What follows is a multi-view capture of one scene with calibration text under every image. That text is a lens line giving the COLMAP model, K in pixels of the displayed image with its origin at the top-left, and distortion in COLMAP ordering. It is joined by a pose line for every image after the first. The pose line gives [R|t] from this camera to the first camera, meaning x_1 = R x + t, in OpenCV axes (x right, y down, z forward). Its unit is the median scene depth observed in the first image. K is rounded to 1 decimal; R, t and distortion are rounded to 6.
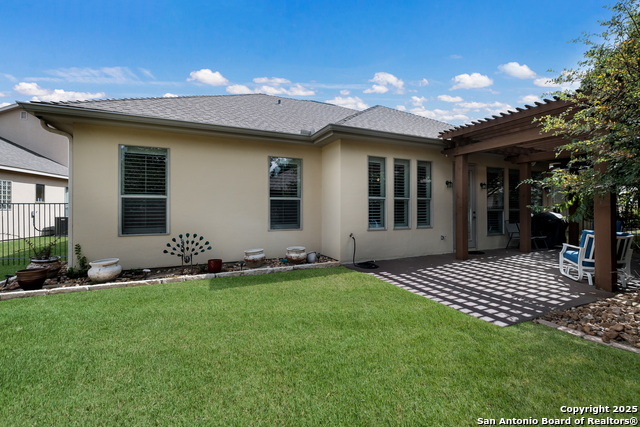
lens RADIAL K [[279.0, 0, 319.0], [0, 279.0, 213.1], [0, 0, 1]] dist [-0.002201, -0.000980]
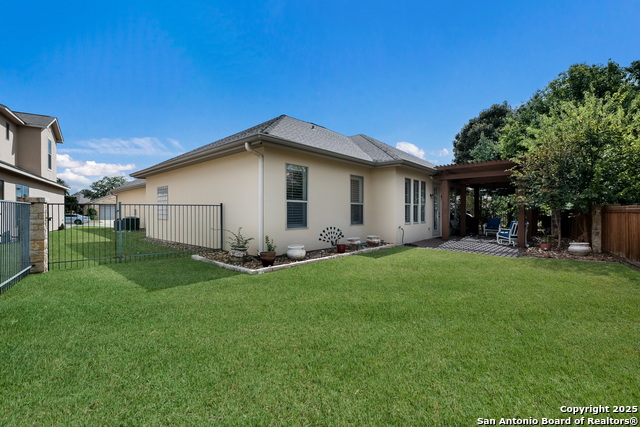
lens RADIAL K [[279.0, 0, 320.9], [0, 279.0, 215.3], [0, 0, 1]] dist [-0.002201, -0.000980]
pose [[0.918212, -0.001702, 0.396085, -1.009700], [0.001877, 0.999998, -0.000055, 0.010720], [-0.396084, 0.000794, 0.918214, -0.310758]]
